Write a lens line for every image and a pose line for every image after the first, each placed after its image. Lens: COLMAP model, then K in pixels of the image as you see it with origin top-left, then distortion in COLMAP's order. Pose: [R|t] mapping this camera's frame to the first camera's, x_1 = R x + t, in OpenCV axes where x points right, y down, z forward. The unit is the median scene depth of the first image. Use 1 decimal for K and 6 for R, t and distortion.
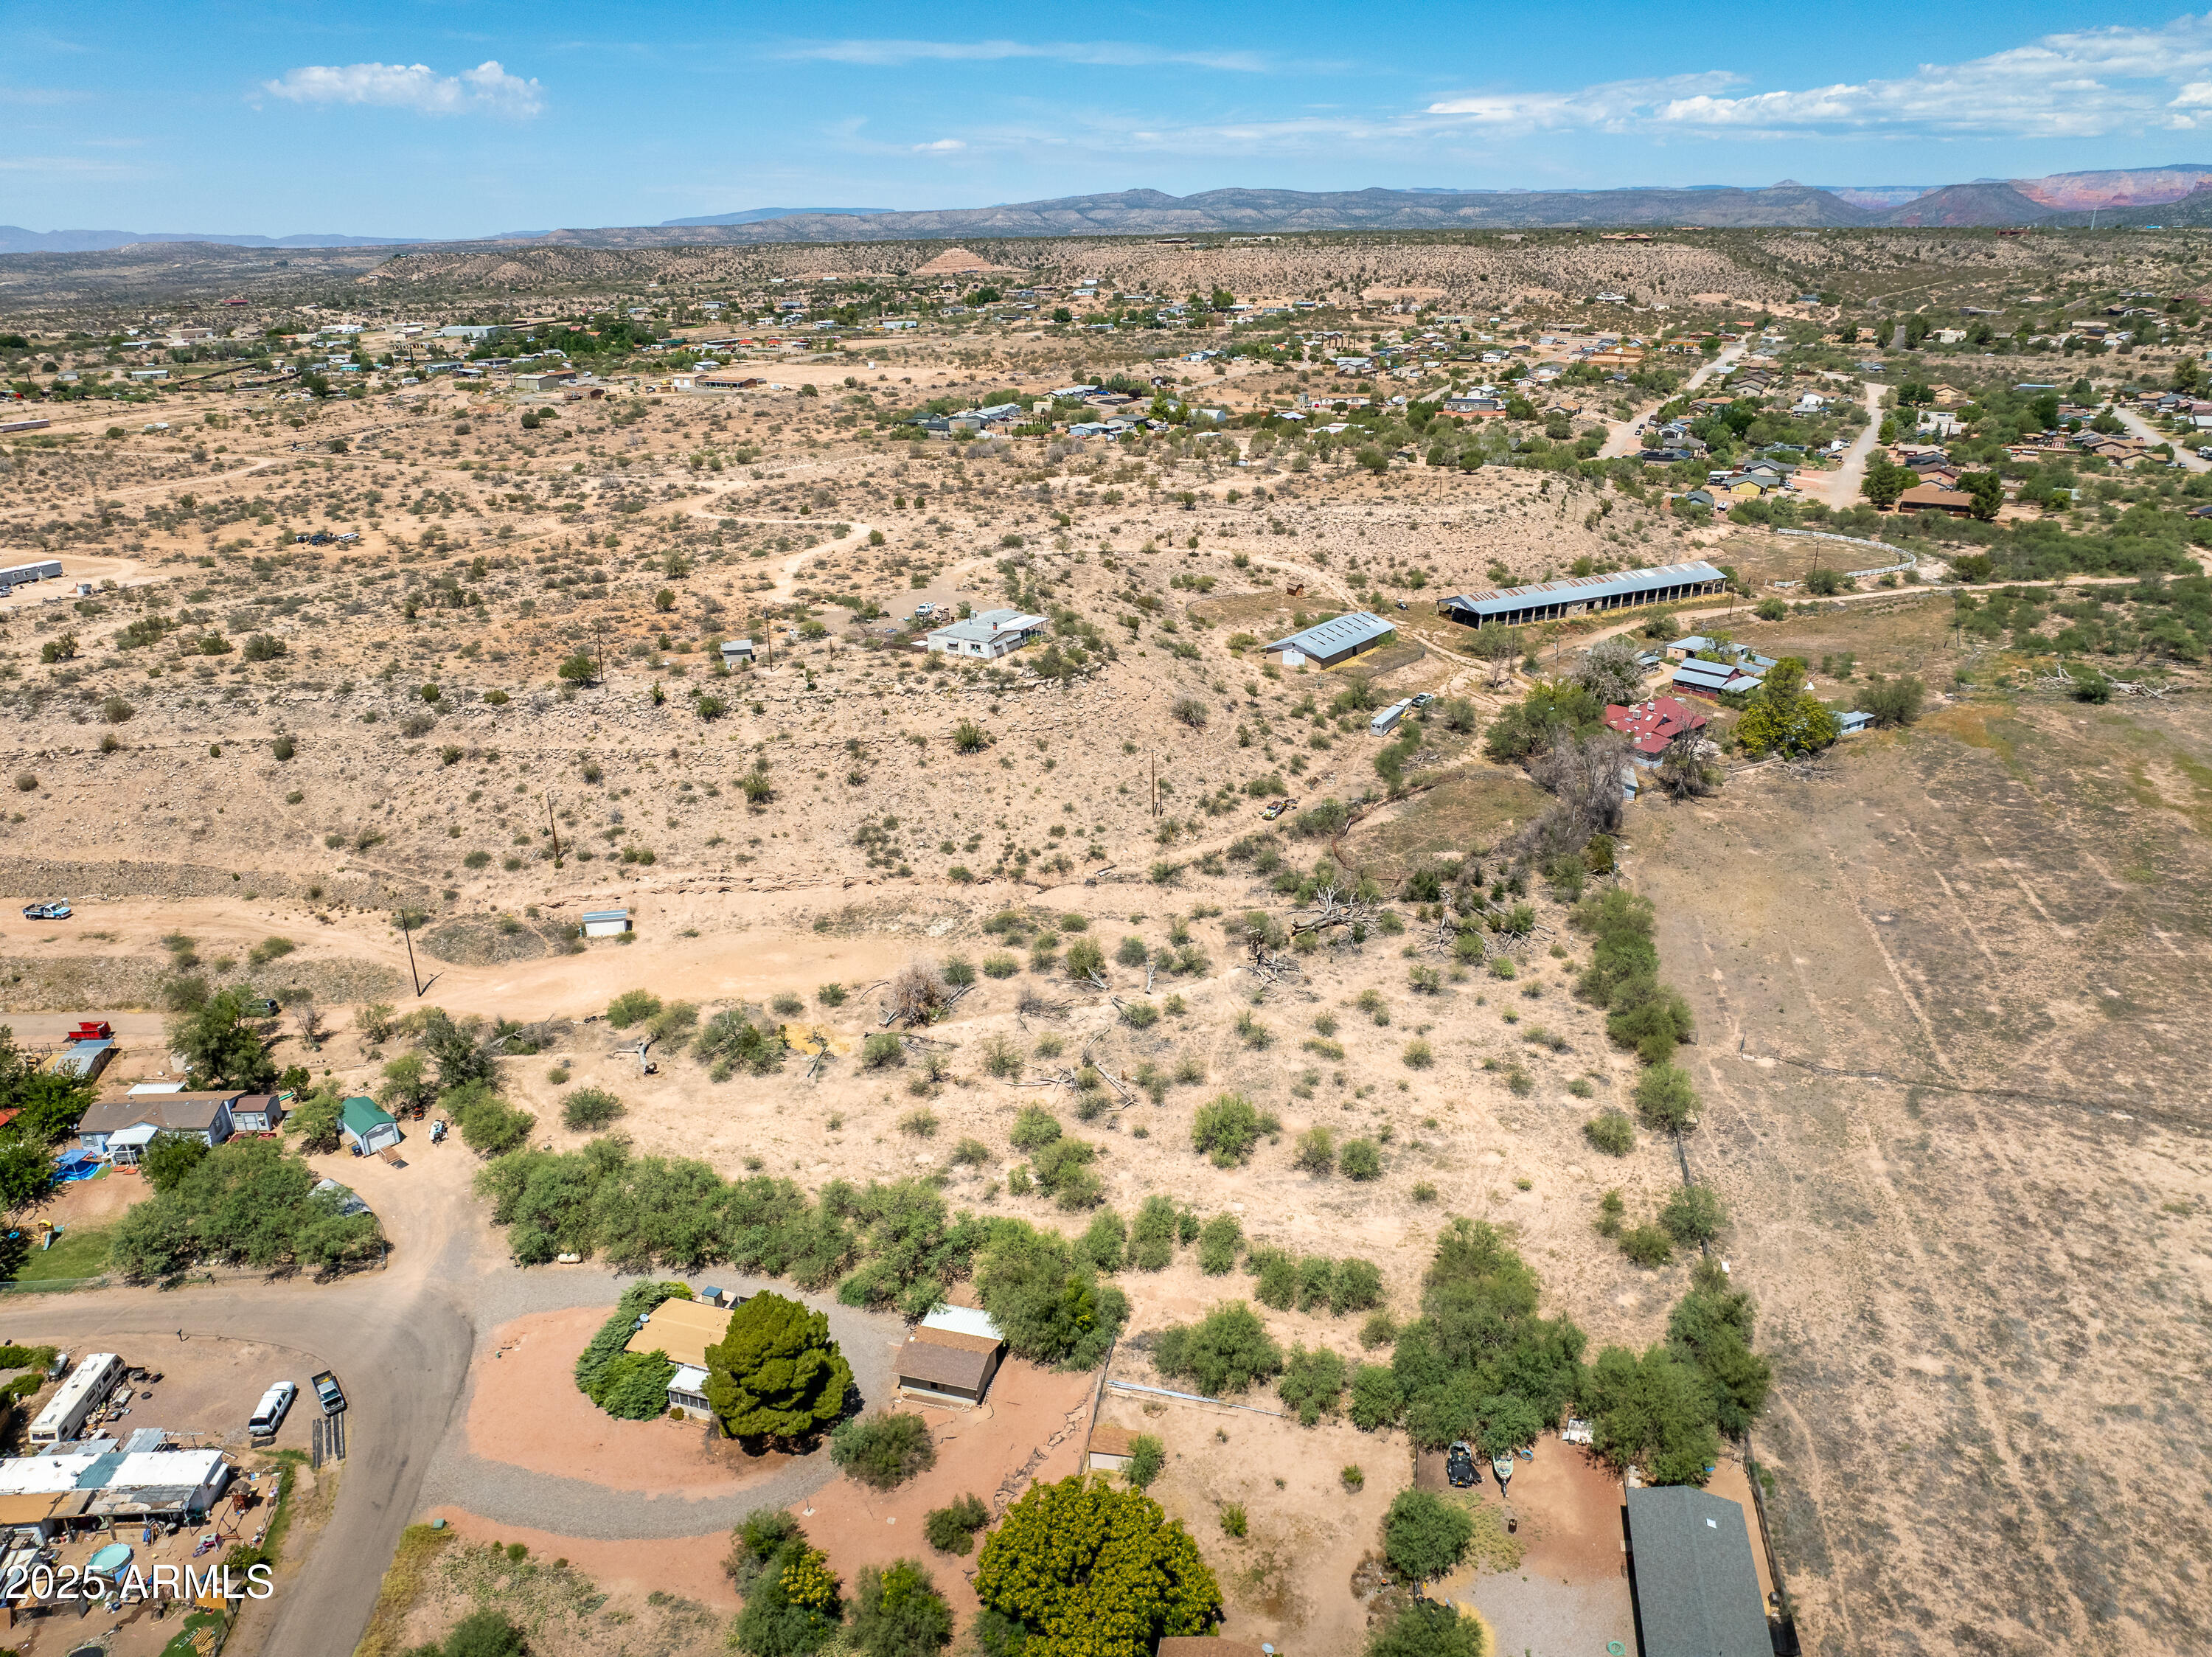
lens RADIAL K [[1555.5, 0, 1112.7], [0, 1555.5, 825.6], [0, 0, 1]] dist [-0.040226, 0.005372]
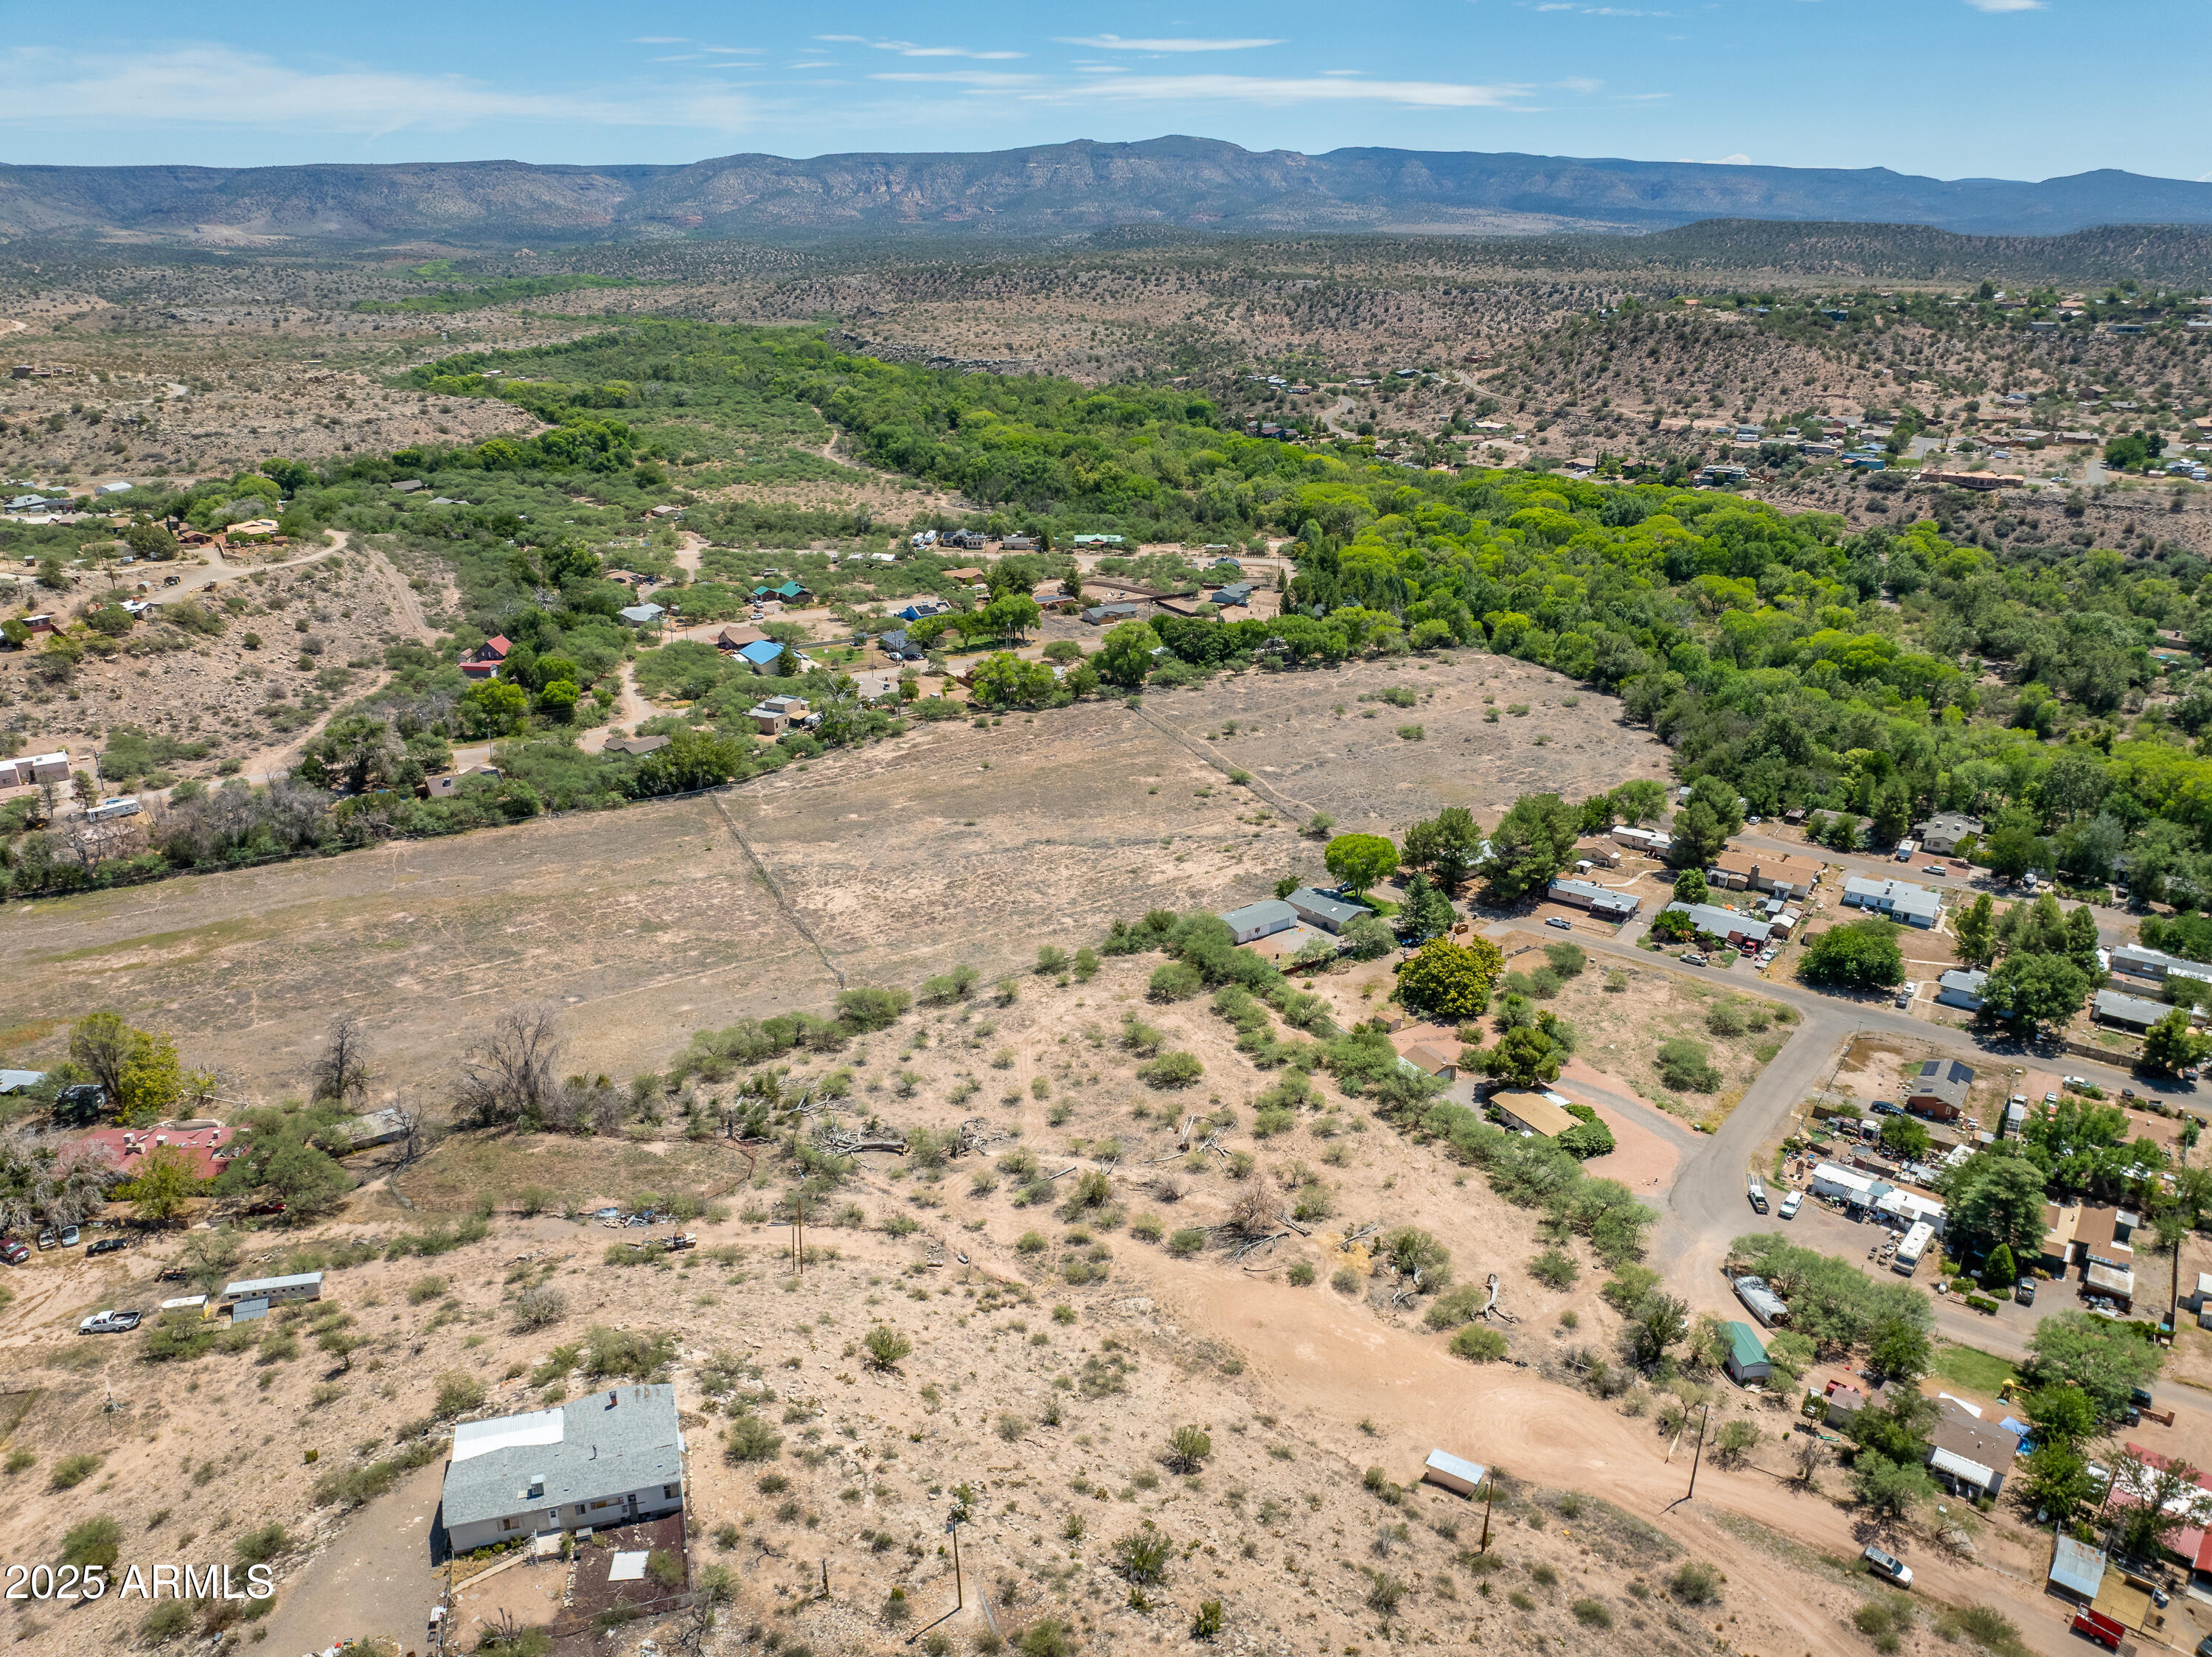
lens RADIAL K [[1555.5, 0, 1113.9], [0, 1555.5, 822.2], [0, 0, 1]] dist [-0.040226, 0.005372]
pose [[-0.732206, -0.230005, 0.641071, -0.684102], [0.250649, 0.784196, 0.567637, -0.746777], [-0.633285, 0.576311, -0.516542, 1.446840]]
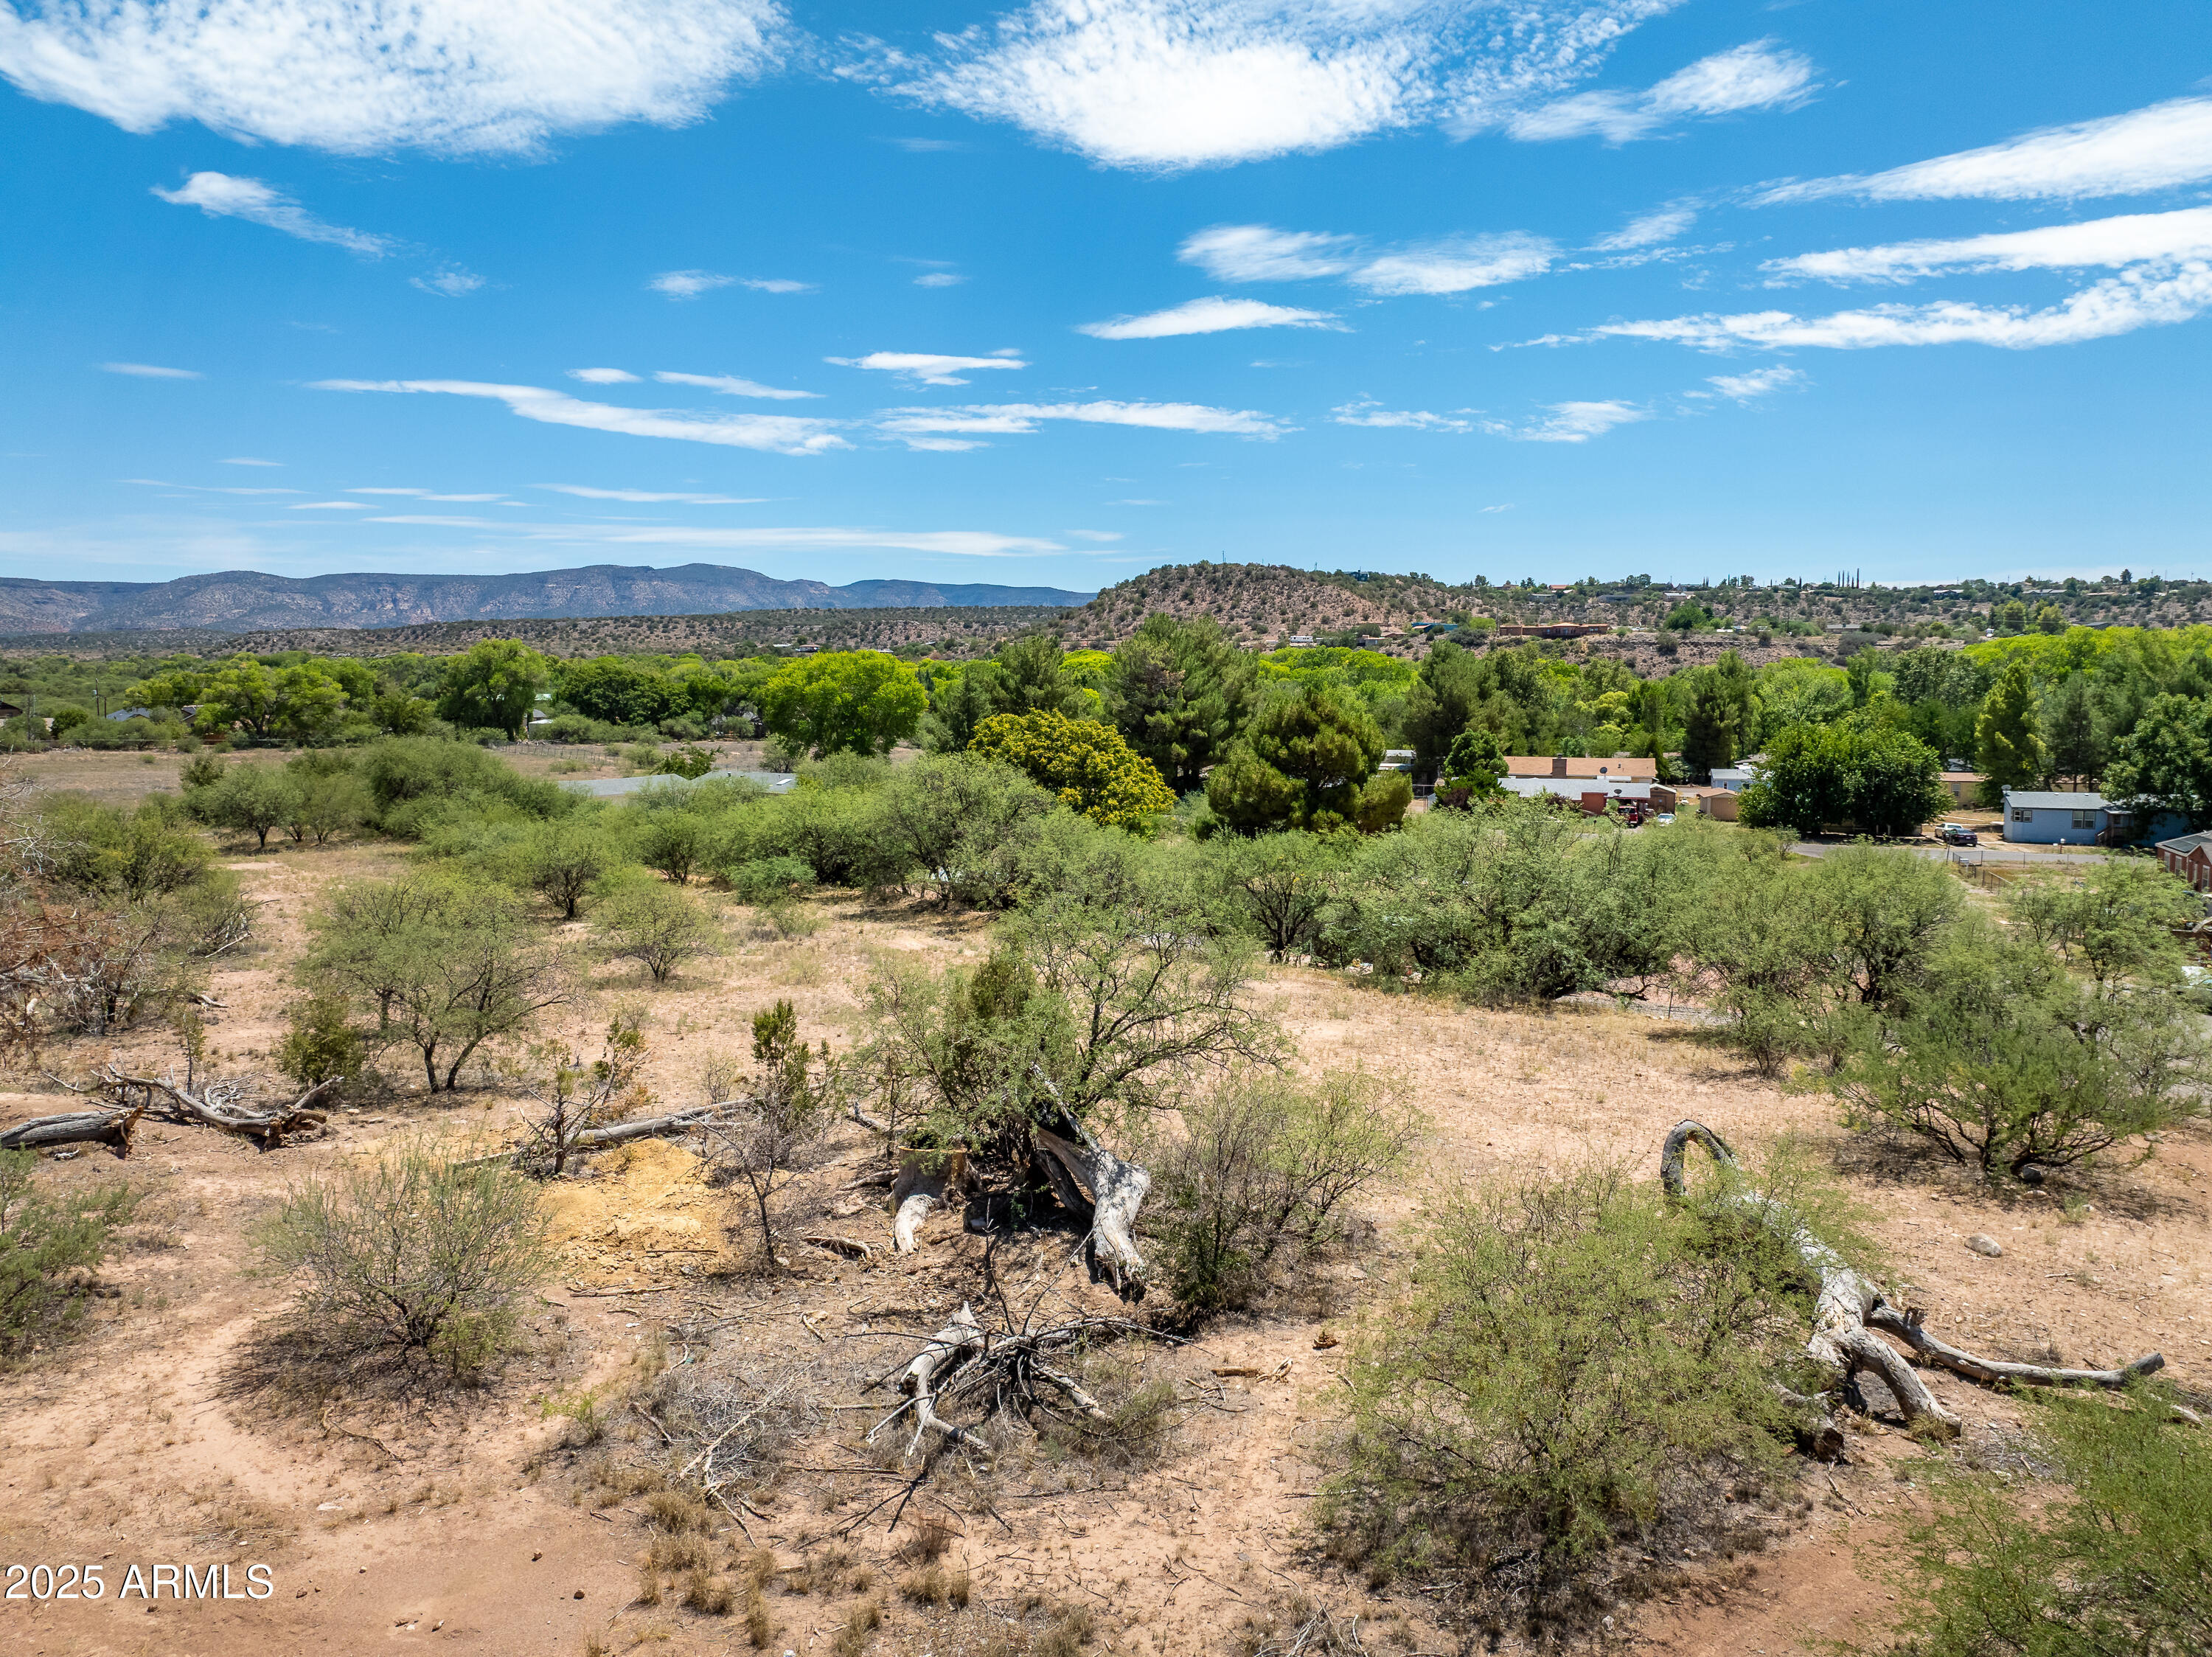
lens RADIAL K [[1555.5, 0, 1114.8], [0, 1555.5, 841.5], [0, 0, 1]] dist [-0.040226, 0.005372]
pose [[-0.897762, -0.035546, 0.439045, -0.288137], [0.166874, 0.894996, 0.413685, 0.057556], [-0.407648, 0.444656, -0.797561, 1.039021]]
